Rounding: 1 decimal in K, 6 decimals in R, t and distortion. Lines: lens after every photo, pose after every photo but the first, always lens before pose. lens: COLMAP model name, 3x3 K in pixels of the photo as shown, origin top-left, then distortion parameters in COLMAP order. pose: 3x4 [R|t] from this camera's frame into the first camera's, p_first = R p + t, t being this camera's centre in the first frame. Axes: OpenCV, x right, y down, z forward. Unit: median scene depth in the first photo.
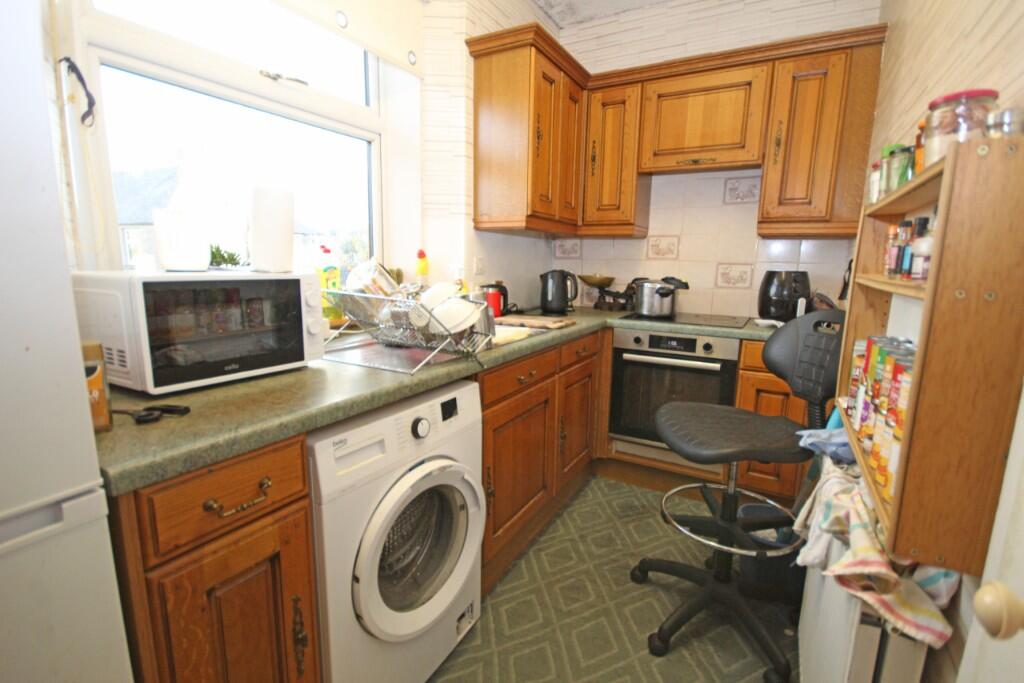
lens RADIAL K [[474.5, 0, 517.5], [0, 474.5, 344.5], [0, 0, 1]] dist [0.000451, -0.000314]
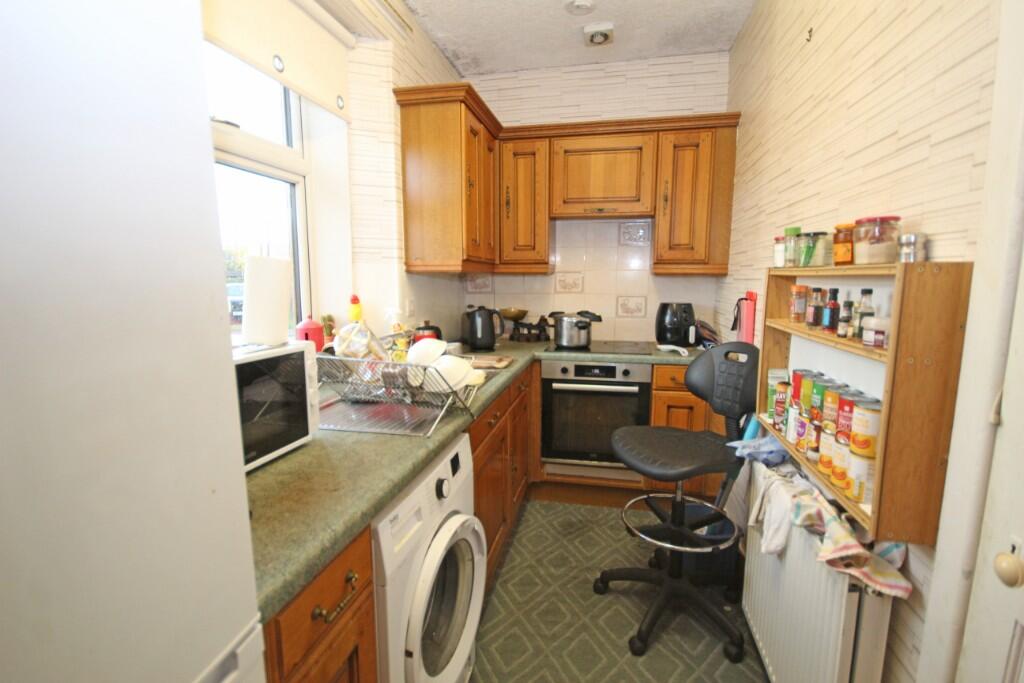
lens RADIAL K [[474.5, 0, 517.5], [0, 474.5, 344.5], [0, 0, 1]] dist [0.000451, -0.000314]
pose [[0.952903, -0.060527, 0.297174, -0.189603], [0.070421, 0.997259, -0.022690, -0.056146], [-0.294986, 0.042549, 0.954554, -0.020905]]
